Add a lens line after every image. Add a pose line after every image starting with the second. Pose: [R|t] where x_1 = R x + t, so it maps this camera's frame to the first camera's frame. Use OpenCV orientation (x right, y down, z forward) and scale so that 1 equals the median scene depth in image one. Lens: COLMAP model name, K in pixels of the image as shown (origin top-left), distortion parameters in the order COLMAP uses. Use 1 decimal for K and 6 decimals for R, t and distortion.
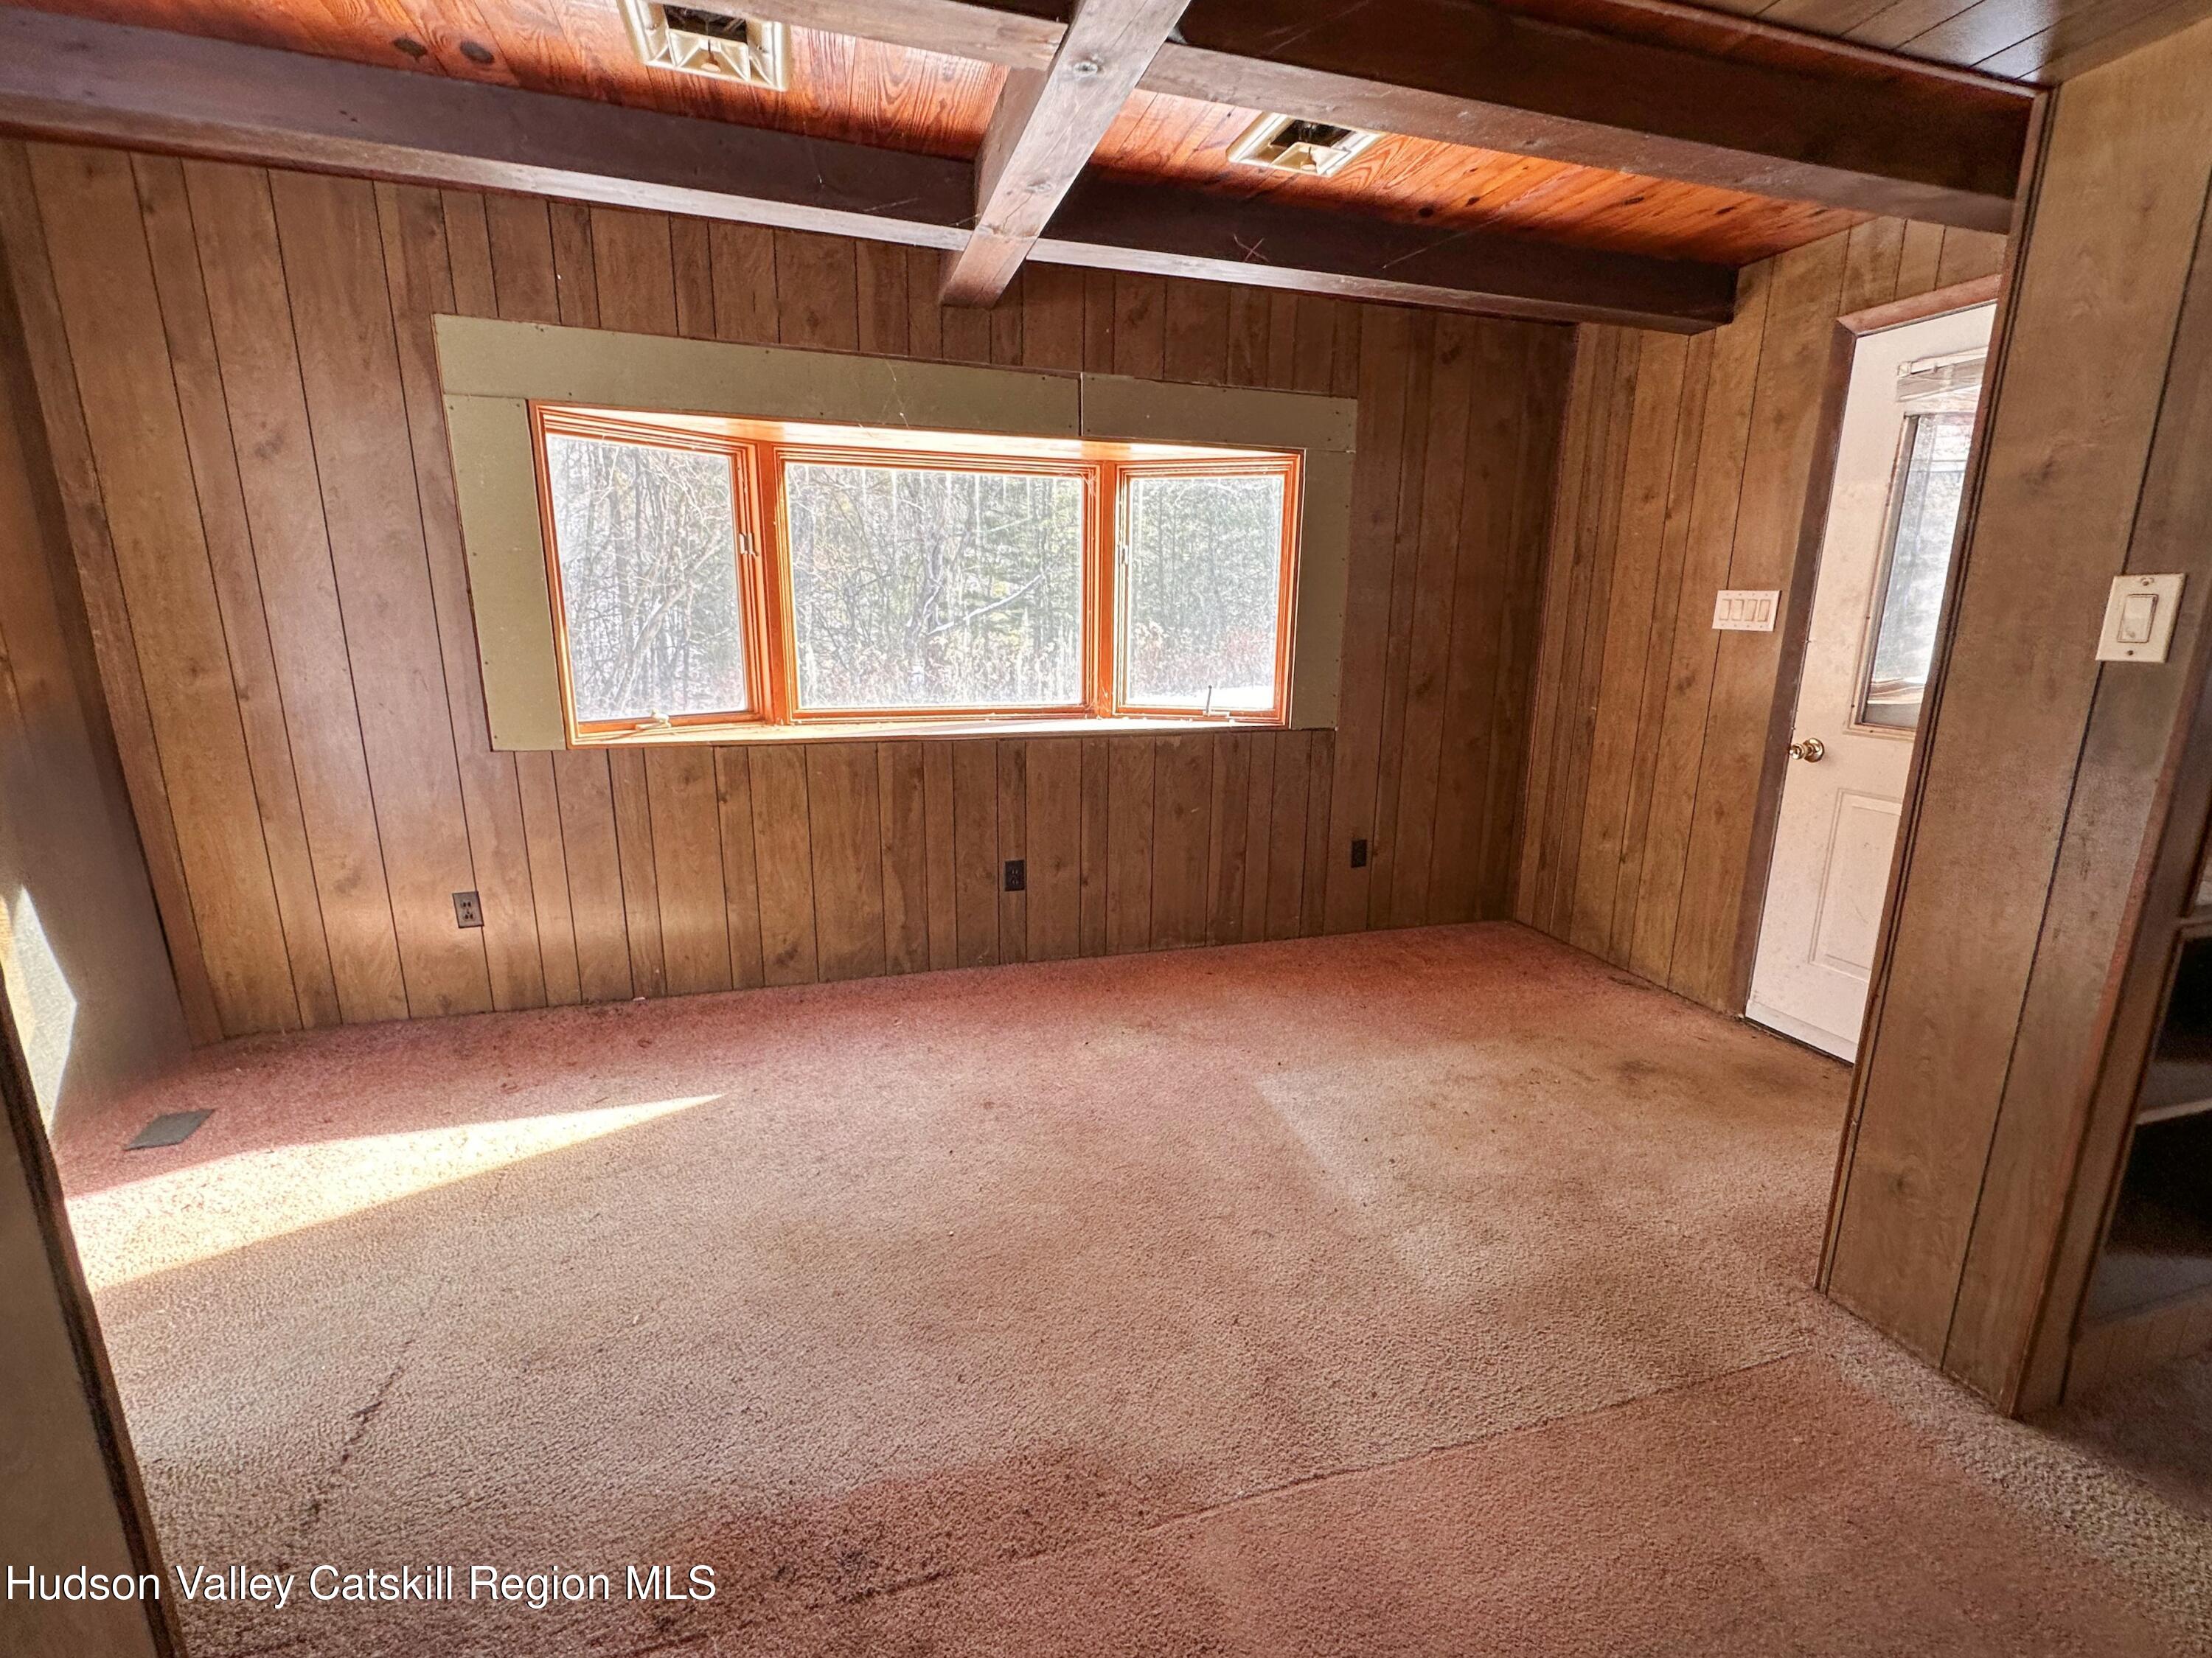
lens RADIAL K [[950.3, 0, 1090.0], [0, 950.3, 820.3], [0, 0, 1]] dist [-0.001003, 0.000374]
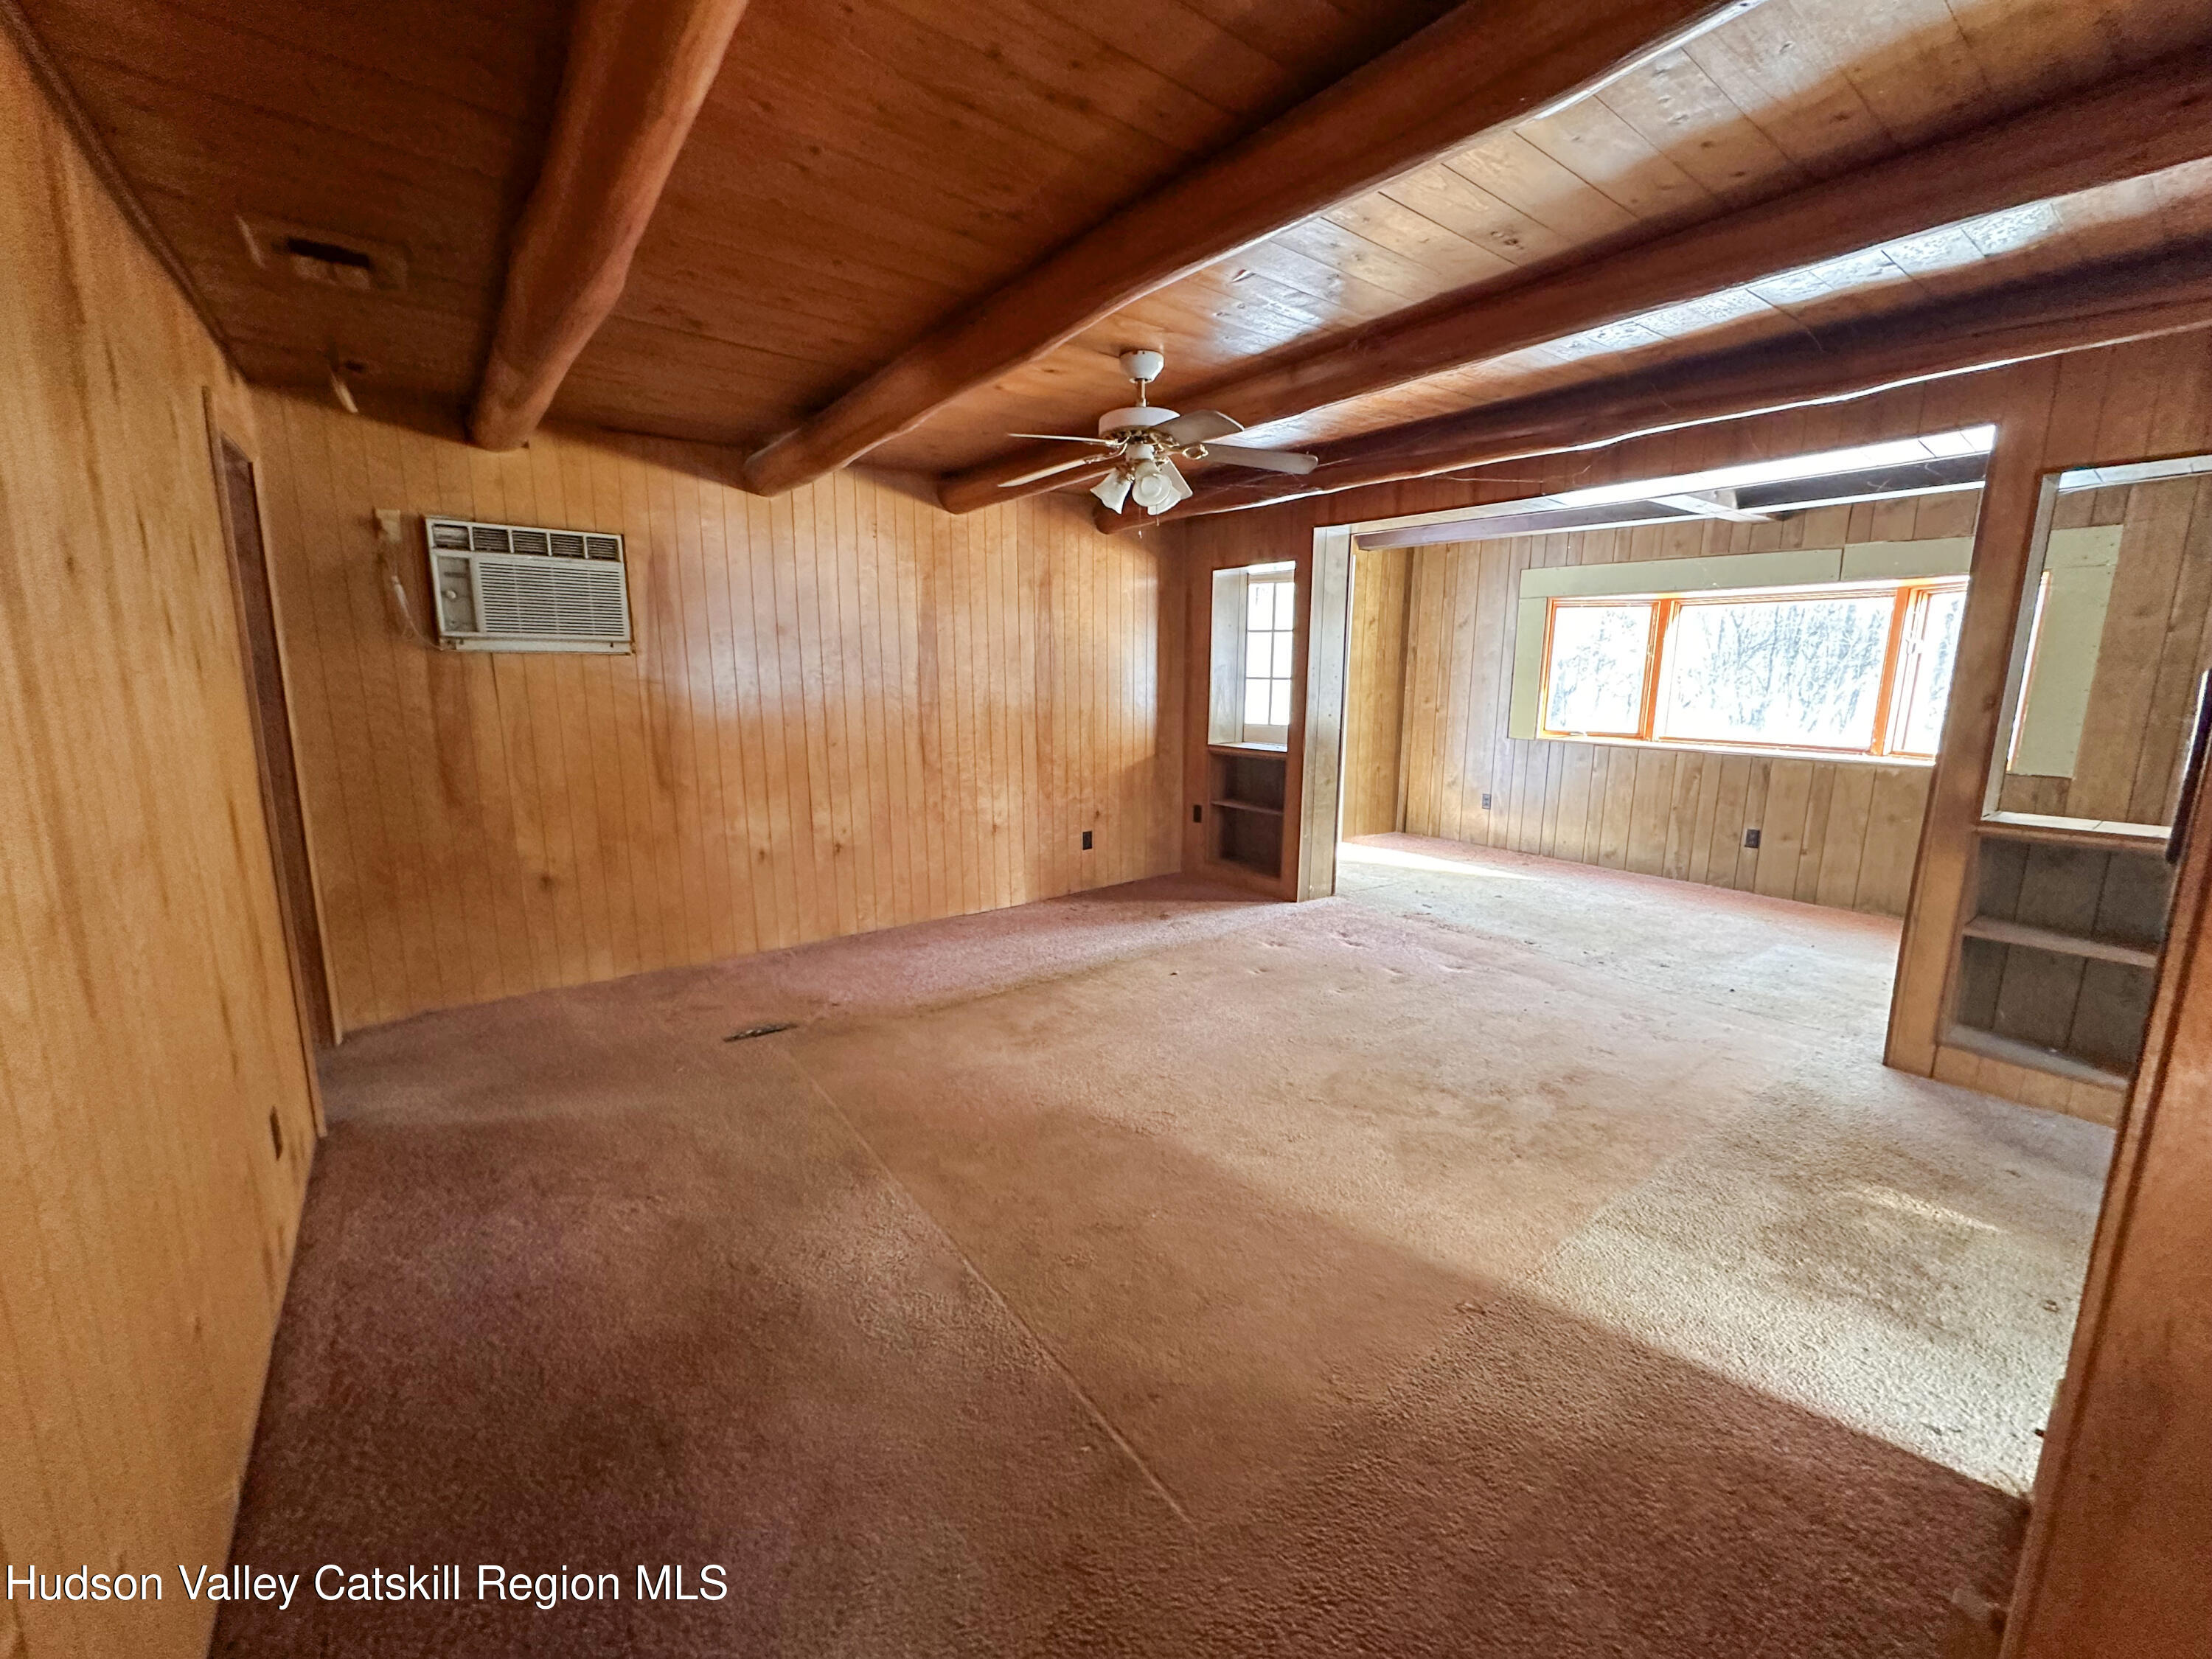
lens RADIAL K [[878.5, 0, 1103.0], [0, 878.5, 832.6], [0, 0, 1]] dist [-0.002382, -0.000431]
pose [[0.346356, 0.163502, -0.923745, 1.010070], [-0.212006, 0.972861, 0.092704, 0.155600], [0.913833, 0.163731, 0.371619, -0.670975]]
